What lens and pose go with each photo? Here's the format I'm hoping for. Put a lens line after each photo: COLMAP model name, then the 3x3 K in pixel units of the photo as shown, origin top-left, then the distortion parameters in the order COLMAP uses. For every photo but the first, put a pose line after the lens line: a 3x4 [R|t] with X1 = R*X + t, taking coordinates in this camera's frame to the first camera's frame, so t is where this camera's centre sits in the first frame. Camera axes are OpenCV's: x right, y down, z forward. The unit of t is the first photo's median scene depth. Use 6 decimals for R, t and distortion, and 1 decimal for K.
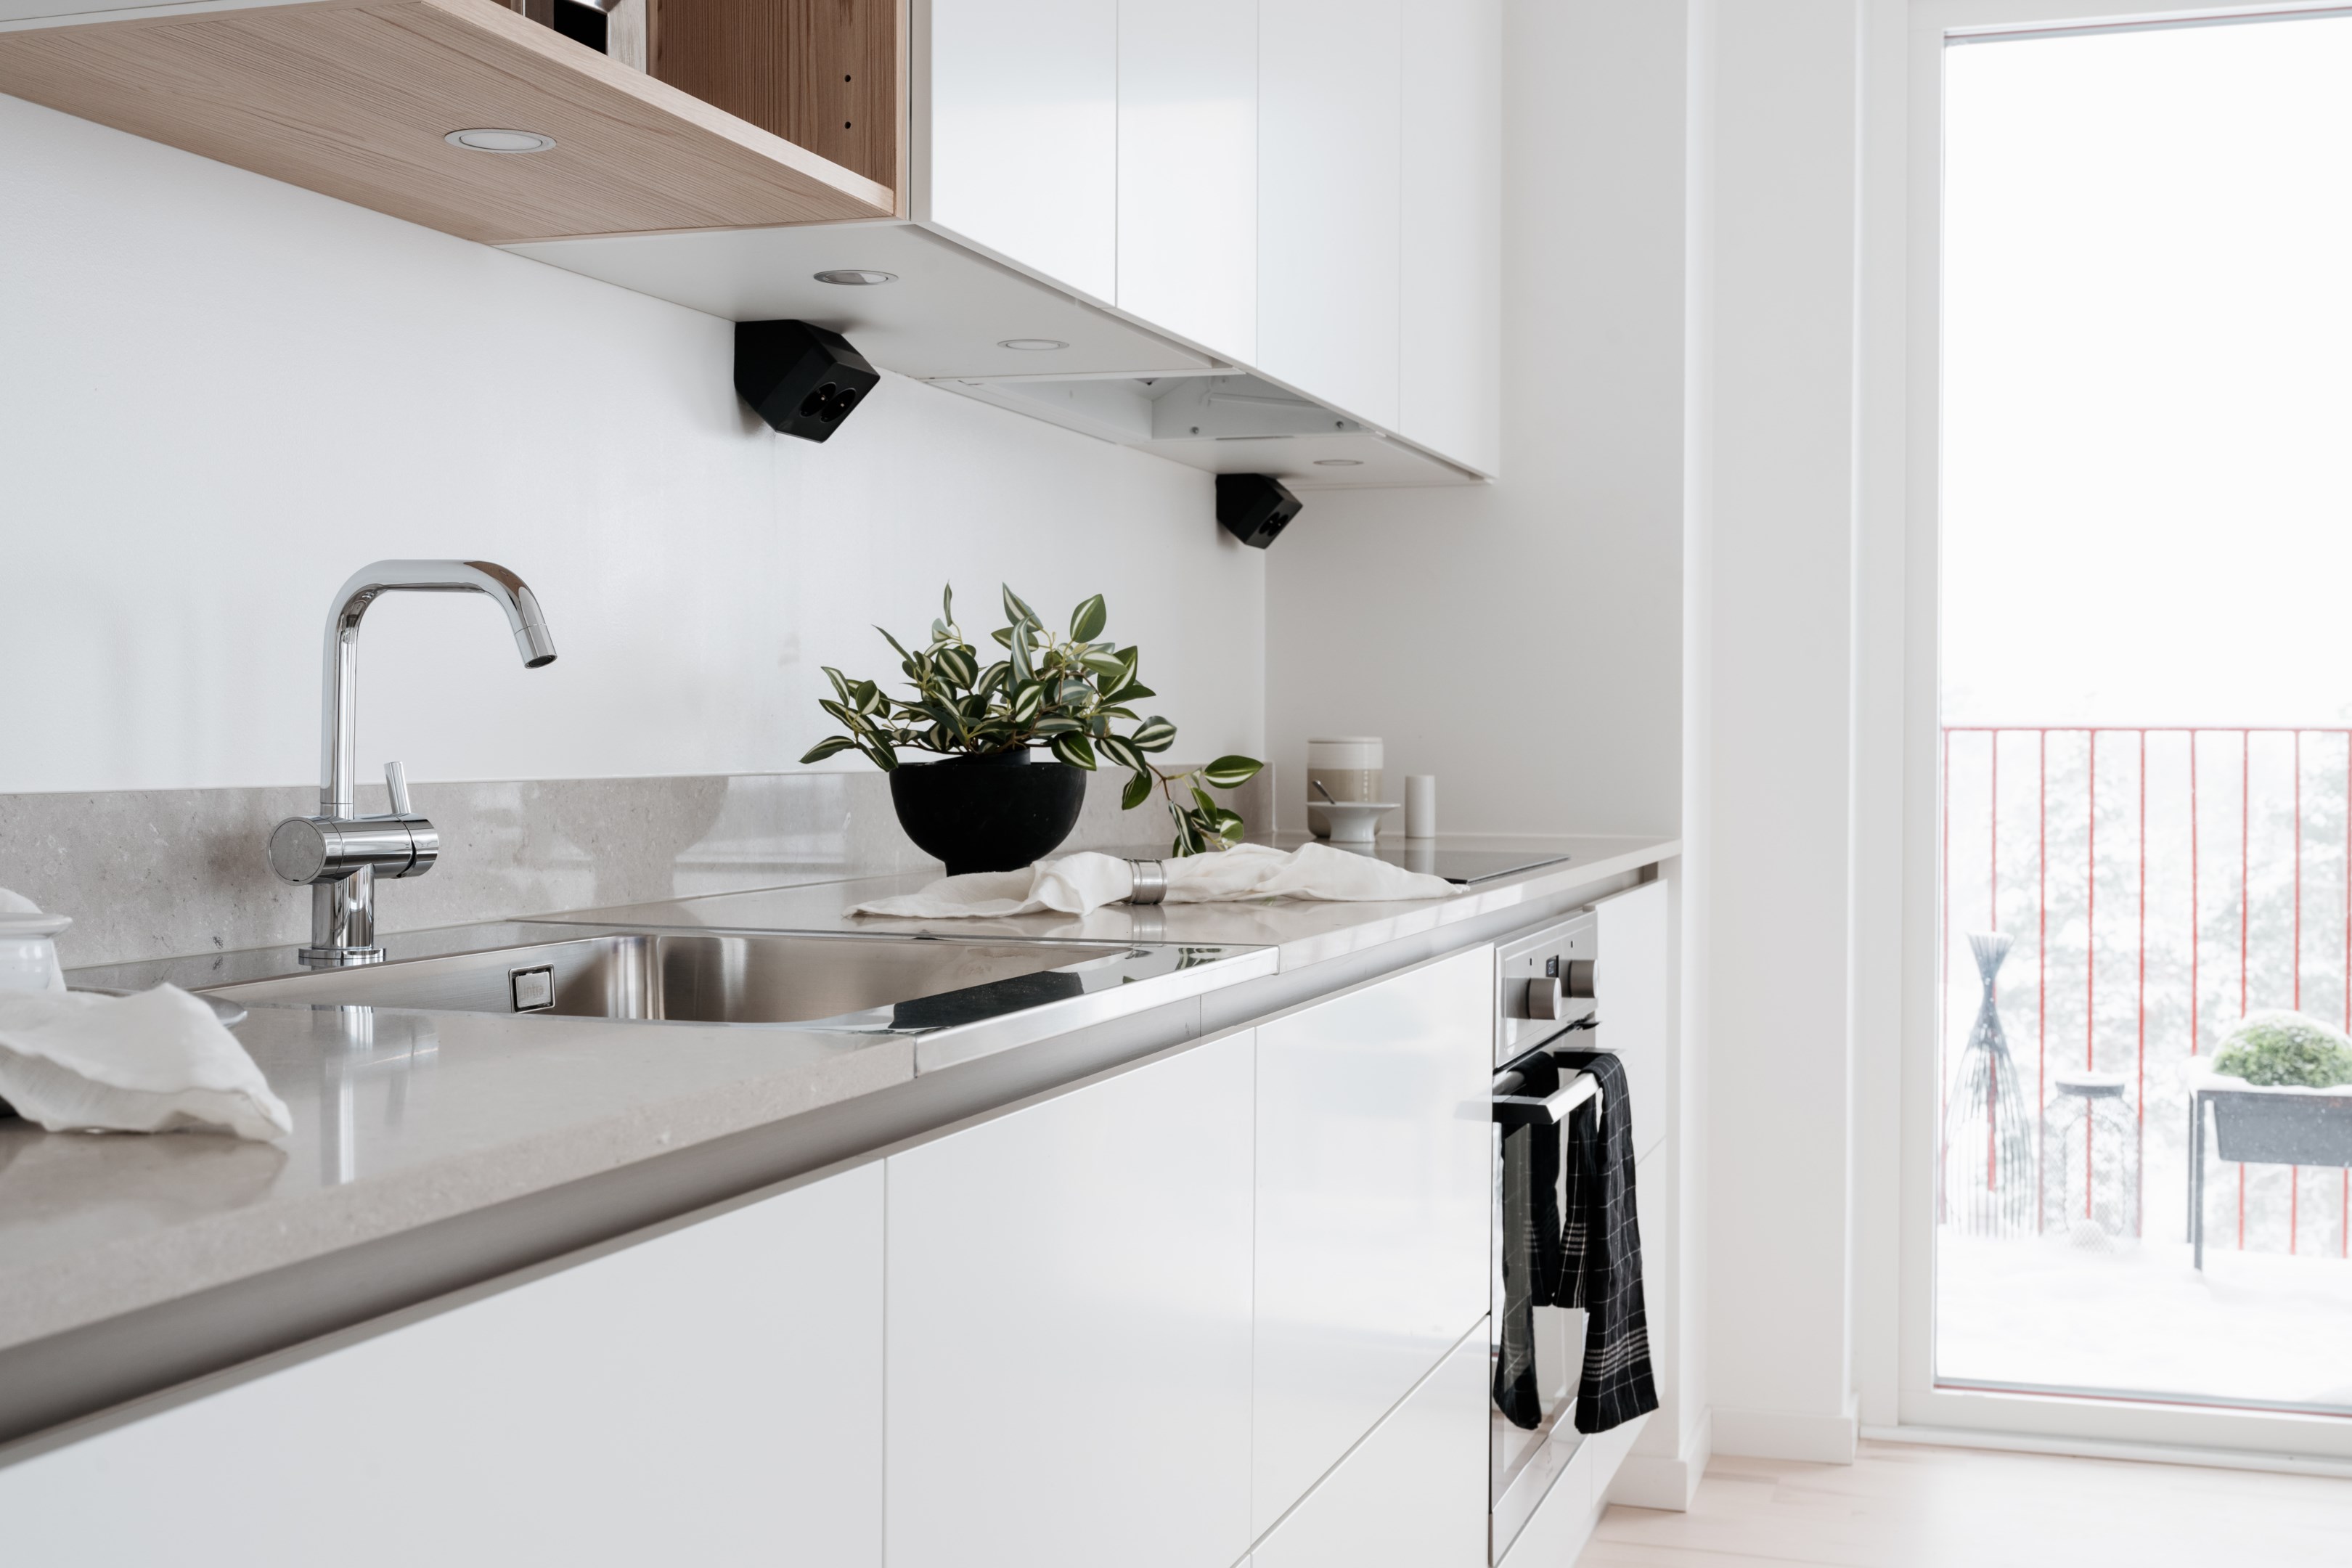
lens RADIAL K [[2758.9, 0, 1166.5], [0, 2758.9, 777.2], [0, 0, 1]] dist [-0.003202, 0.000000]
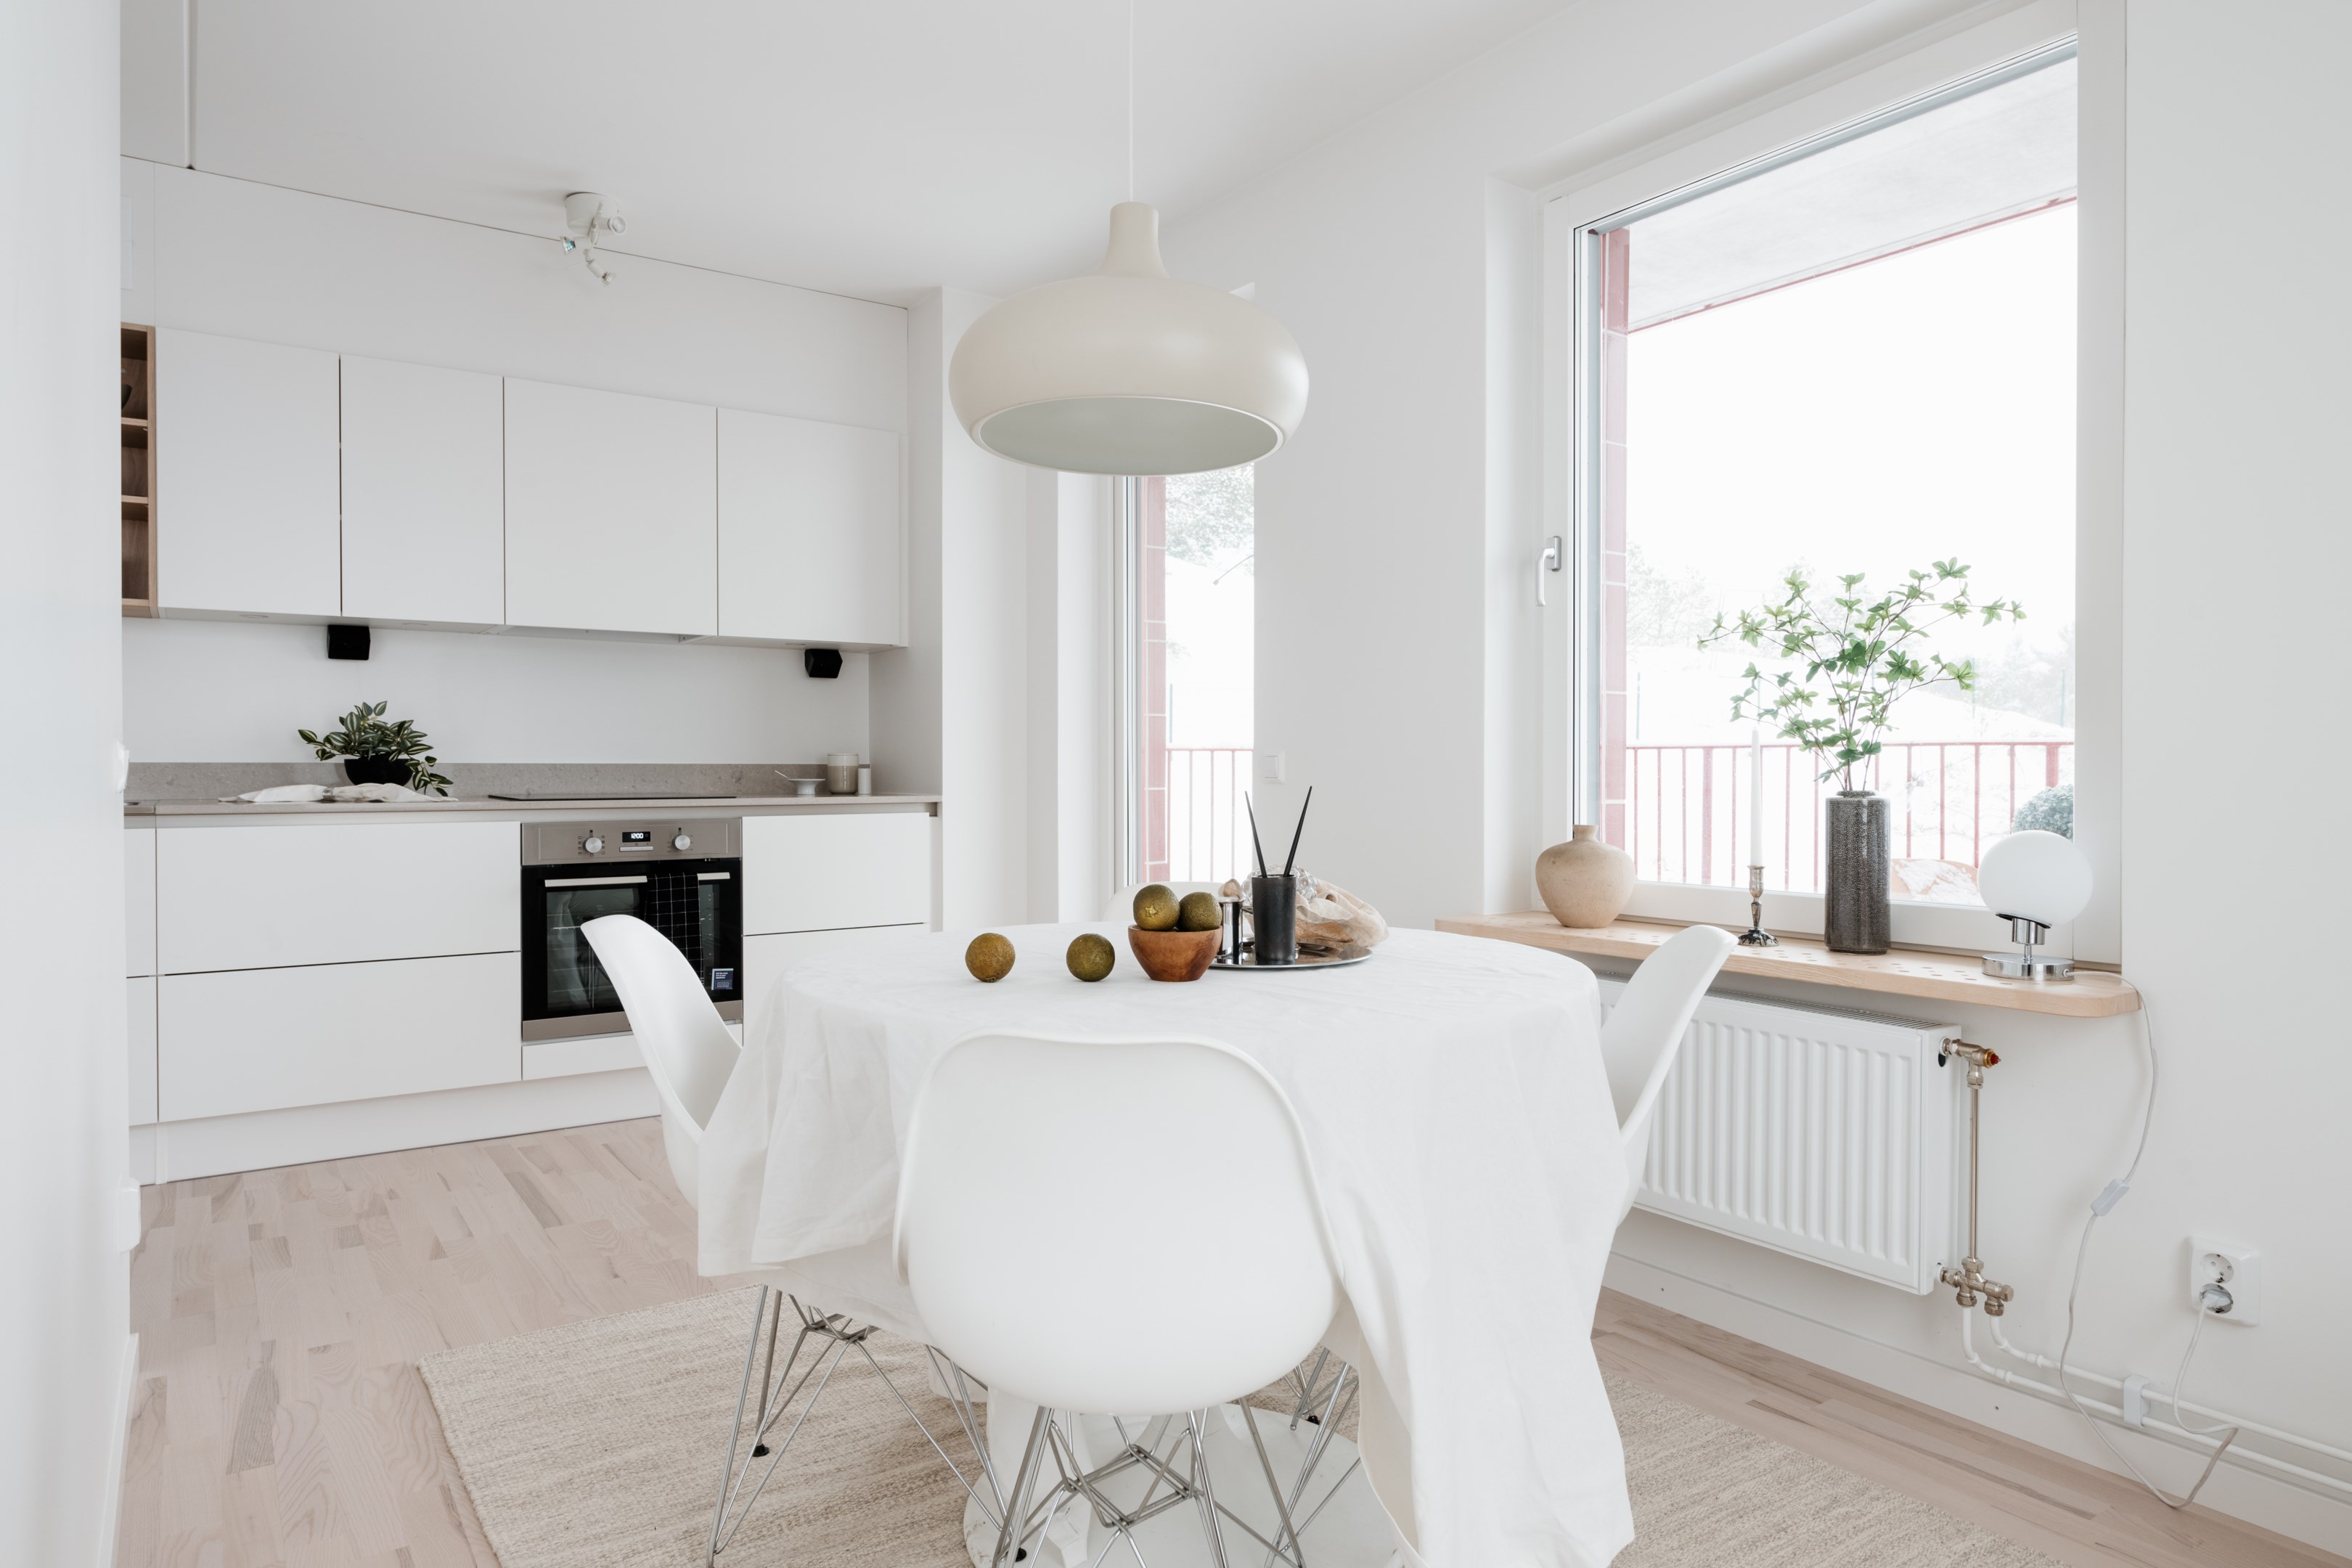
lens RADIAL K [[1437.3, 0, 1166.4], [0, 1437.3, 787.2], [0, 0, 1]] dist [-0.000397, 0.001108]
pose [[0.787874, 0.003858, -0.615824, 1.469594], [-0.005432, 0.999985, -0.000684, 0.019942], [0.615812, 0.003885, 0.787883, 0.225130]]
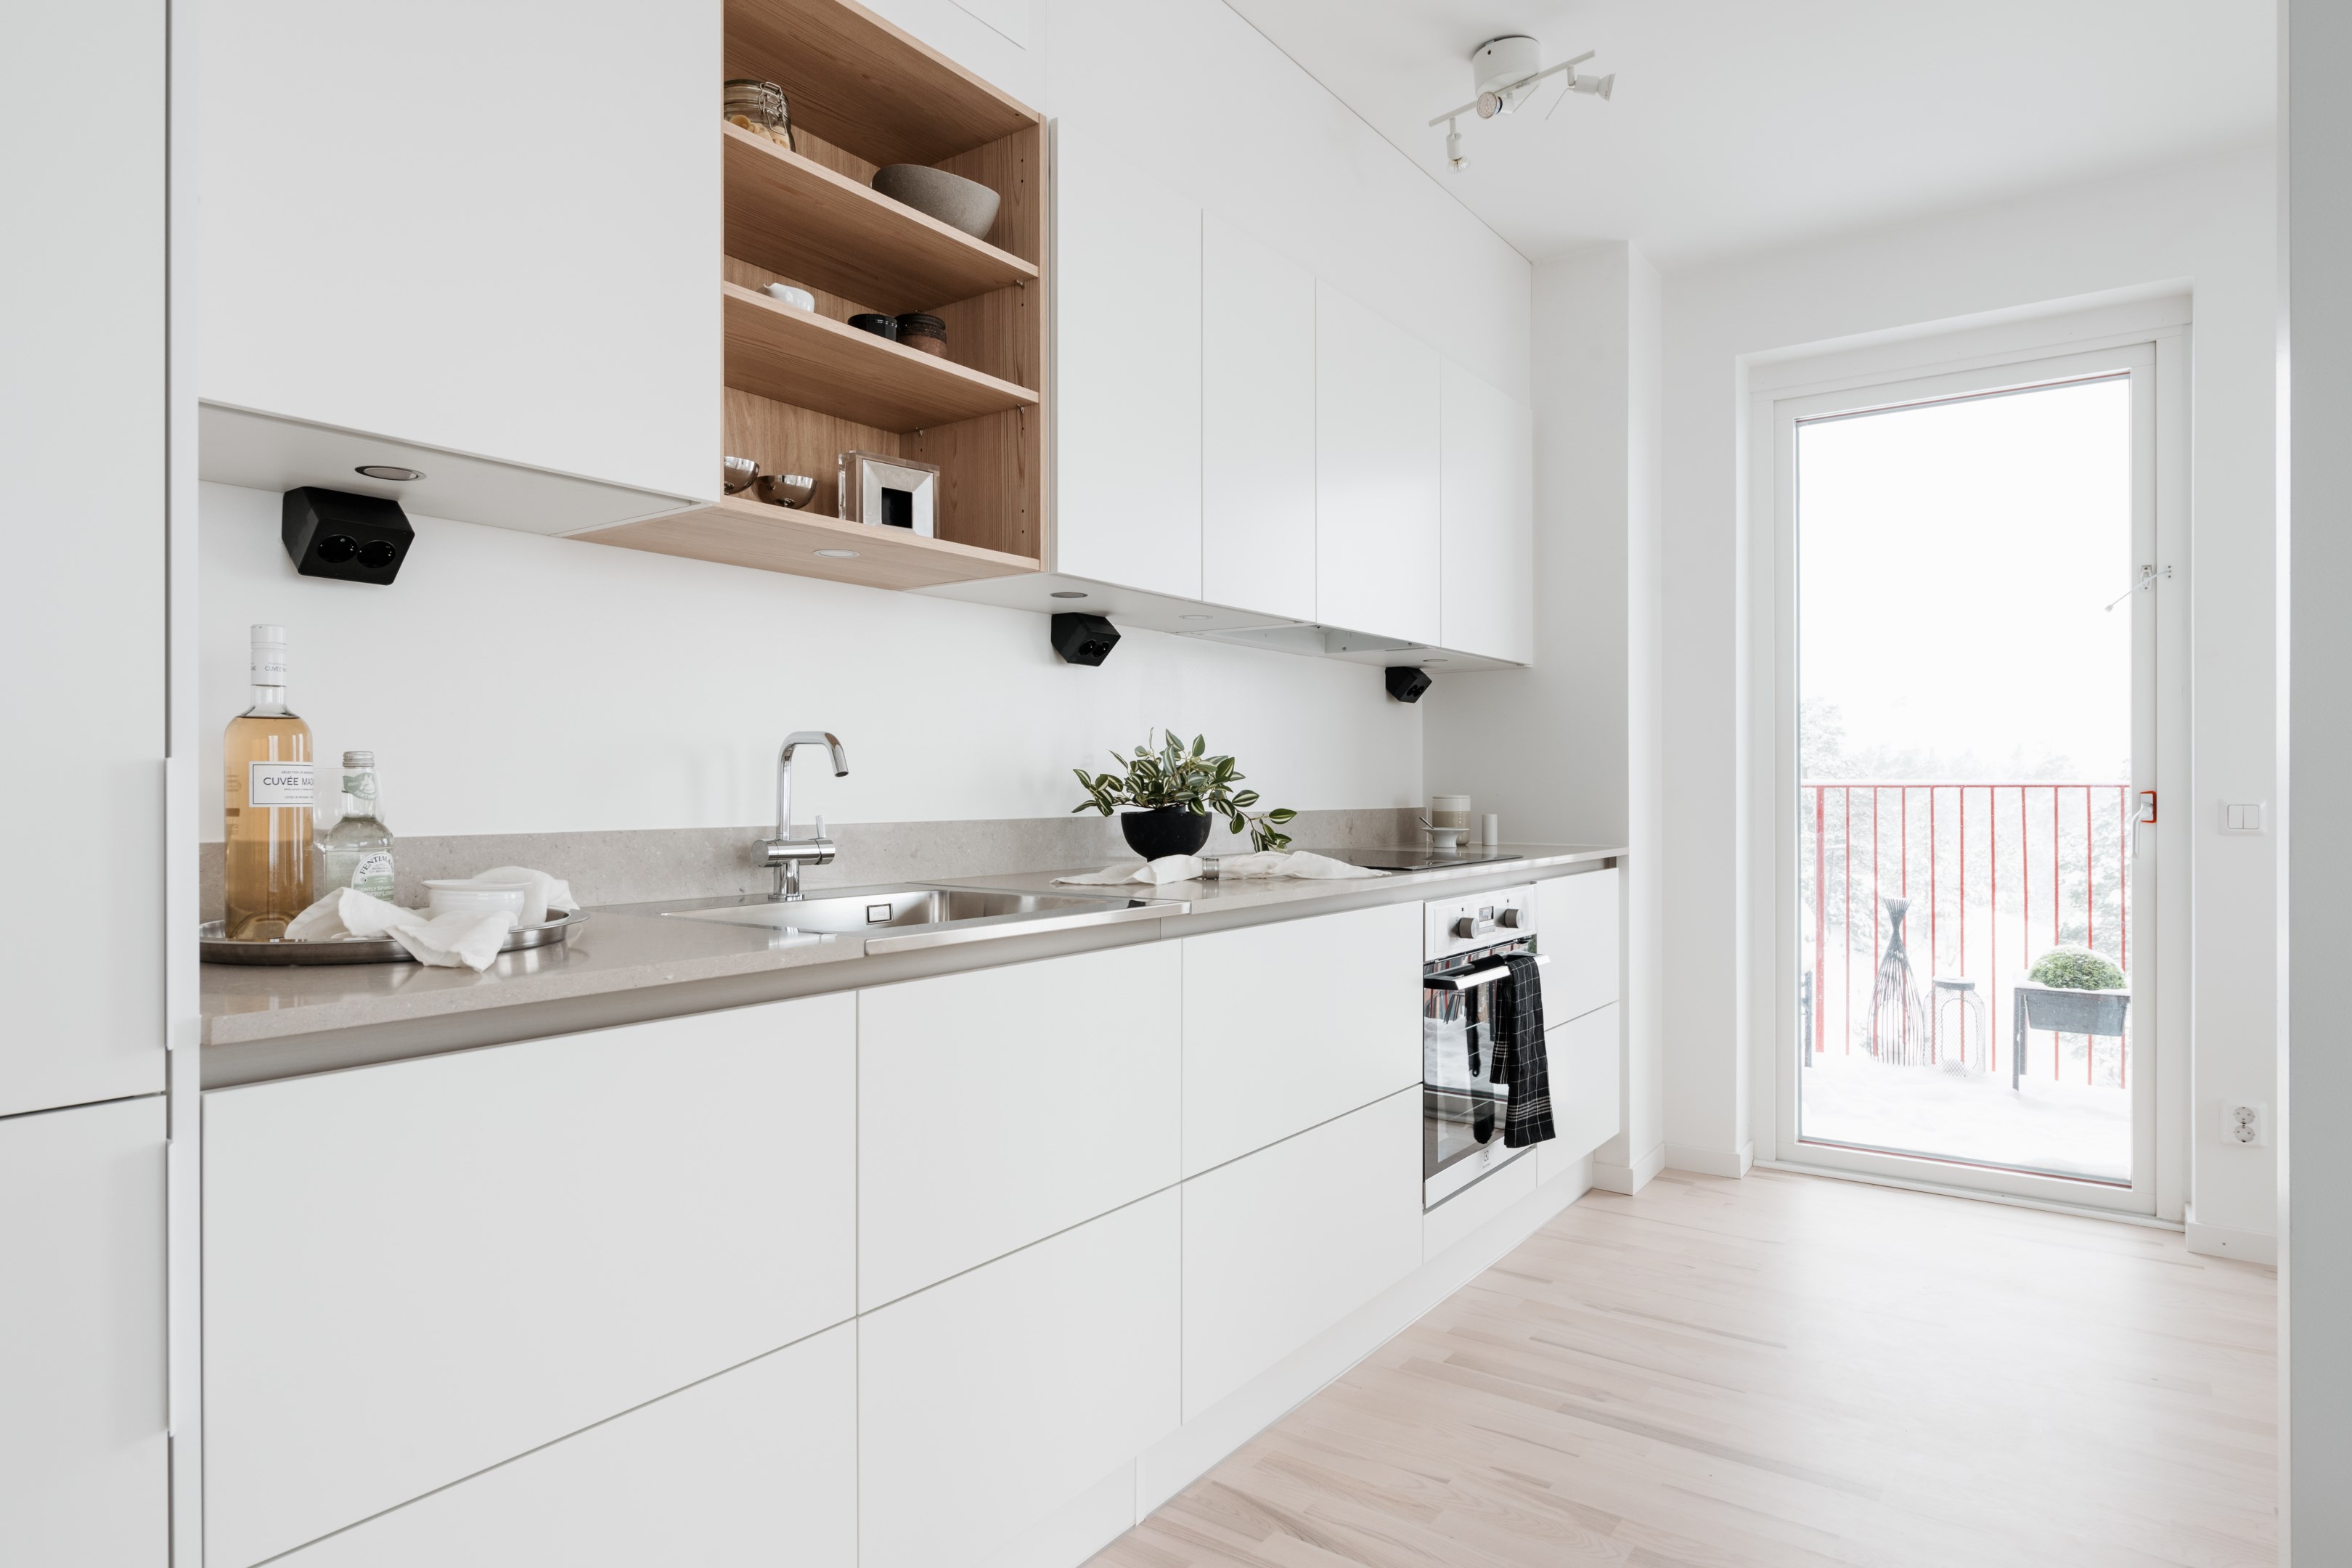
lens RADIAL K [[1352.5, 0, 1163.0], [0, 1352.5, 782.1], [0, 0, 1]] dist [-0.001711, 0.001558]
pose [[0.951905, -0.006596, -0.306324, 0.226747], [0.000892, 0.999824, -0.018759, -0.007791], [0.306394, 0.017584, 0.951743, -0.009087]]
